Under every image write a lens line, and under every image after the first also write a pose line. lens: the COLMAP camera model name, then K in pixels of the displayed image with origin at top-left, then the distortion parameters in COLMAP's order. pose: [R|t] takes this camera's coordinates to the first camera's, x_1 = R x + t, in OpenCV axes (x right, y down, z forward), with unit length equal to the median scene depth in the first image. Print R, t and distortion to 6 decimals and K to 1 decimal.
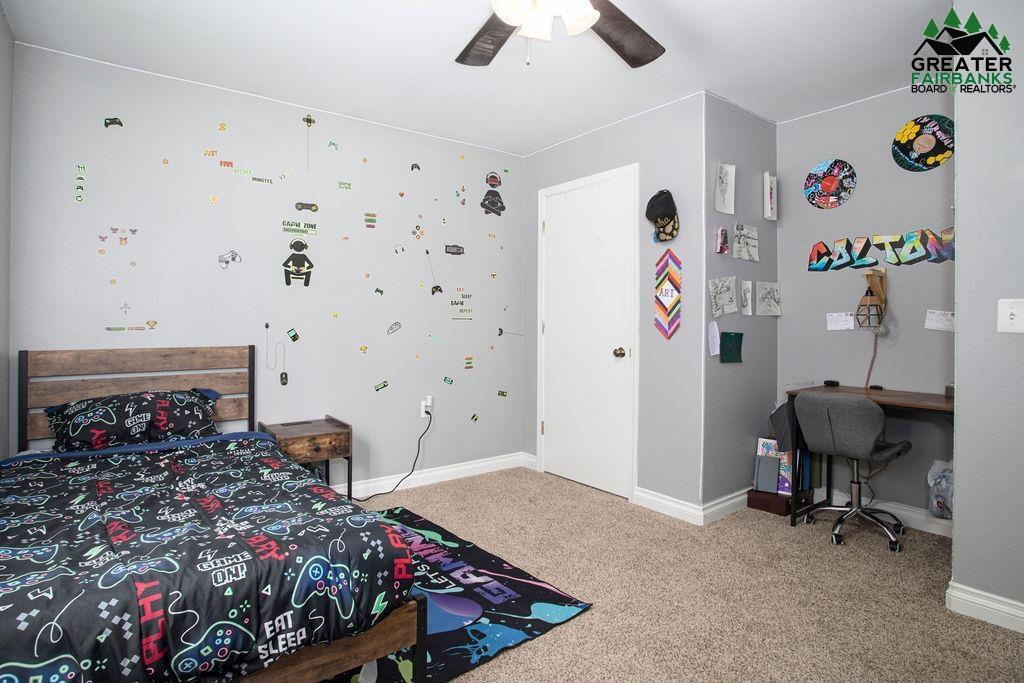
lens RADIAL K [[541.4, 0, 510.7], [0, 541.4, 314.2], [0, 0, 1]] dist [-0.035089, 0.001270]
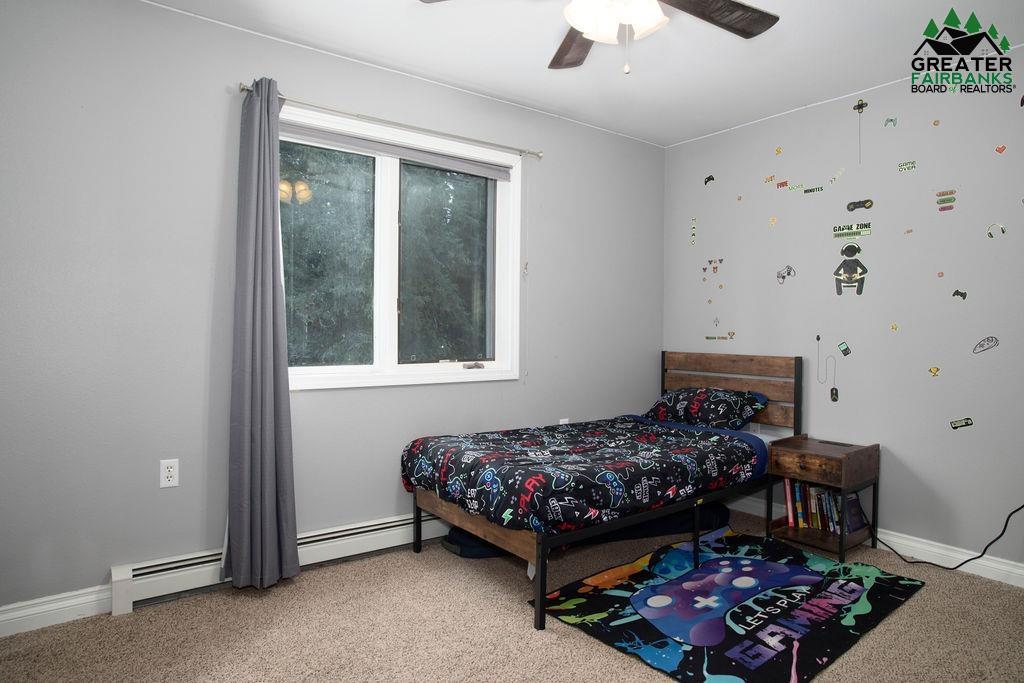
lens RADIAL K [[618.7, 0, 512.0], [0, 618.7, 341.5], [0, 0, 1]] dist [-0.023408, 0.001079]
pose [[-0.009127, 0.020315, -0.999752, 0.723293], [0.001777, 0.999792, 0.020300, 0.004304], [0.999957, -0.001591, -0.009162, 0.490408]]
